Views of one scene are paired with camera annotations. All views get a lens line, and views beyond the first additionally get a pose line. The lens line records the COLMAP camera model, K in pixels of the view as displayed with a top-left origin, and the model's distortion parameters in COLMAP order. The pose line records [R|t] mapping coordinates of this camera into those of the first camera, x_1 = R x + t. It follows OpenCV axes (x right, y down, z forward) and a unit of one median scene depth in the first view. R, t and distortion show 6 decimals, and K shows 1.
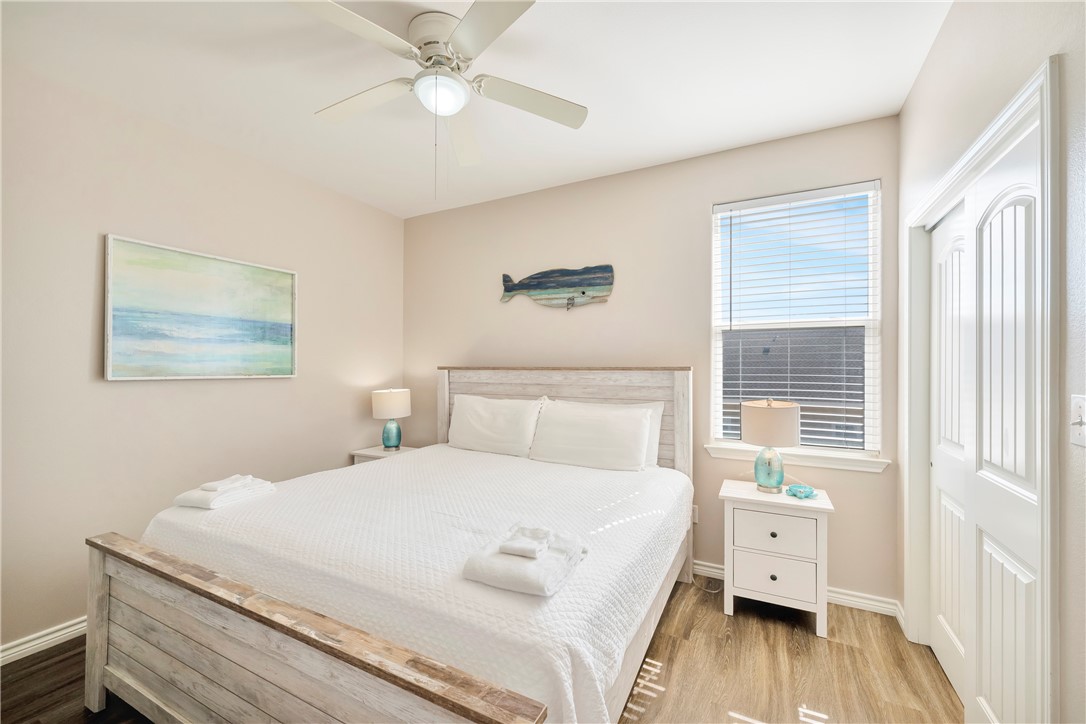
lens RADIAL K [[444.8, 0, 545.6], [0, 444.8, 365.0], [0, 0, 1]] dist [0.001144, 0.000016]
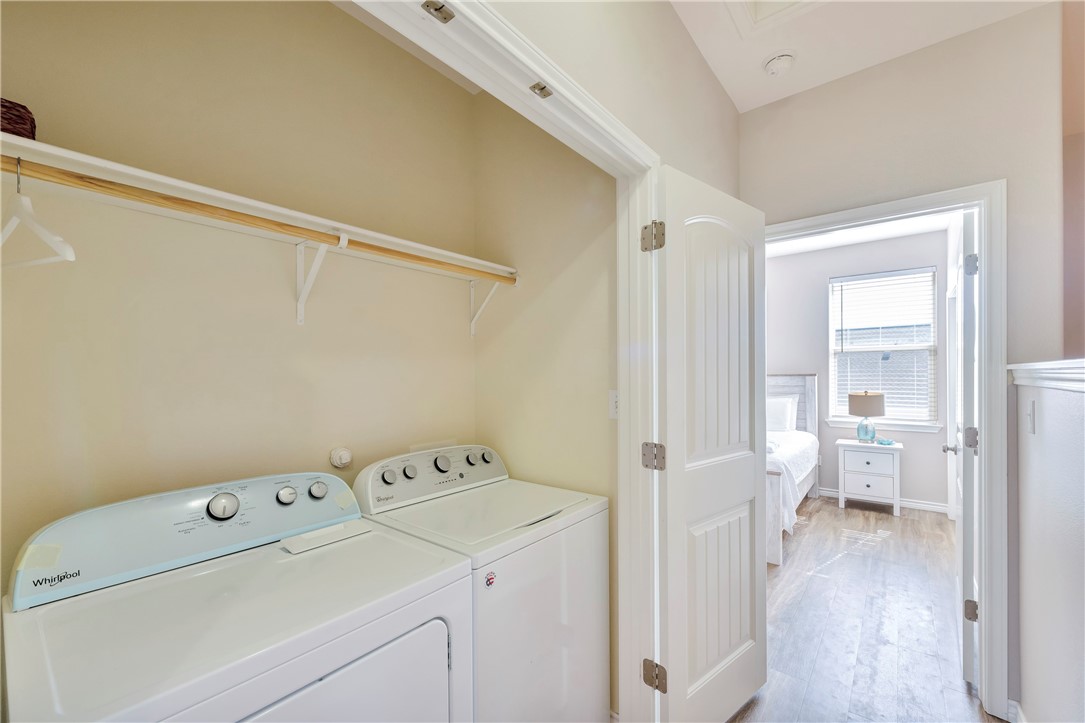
lens RADIAL K [[444.6, 0, 541.9], [0, 444.6, 375.6], [0, 0, 1]] dist [0.001611, 0.000105]
pose [[0.978841, -0.007519, -0.204483, -0.359441], [0.007130, 0.999971, -0.002641, 0.007257], [0.204497, 0.001128, 0.978867, -0.900208]]
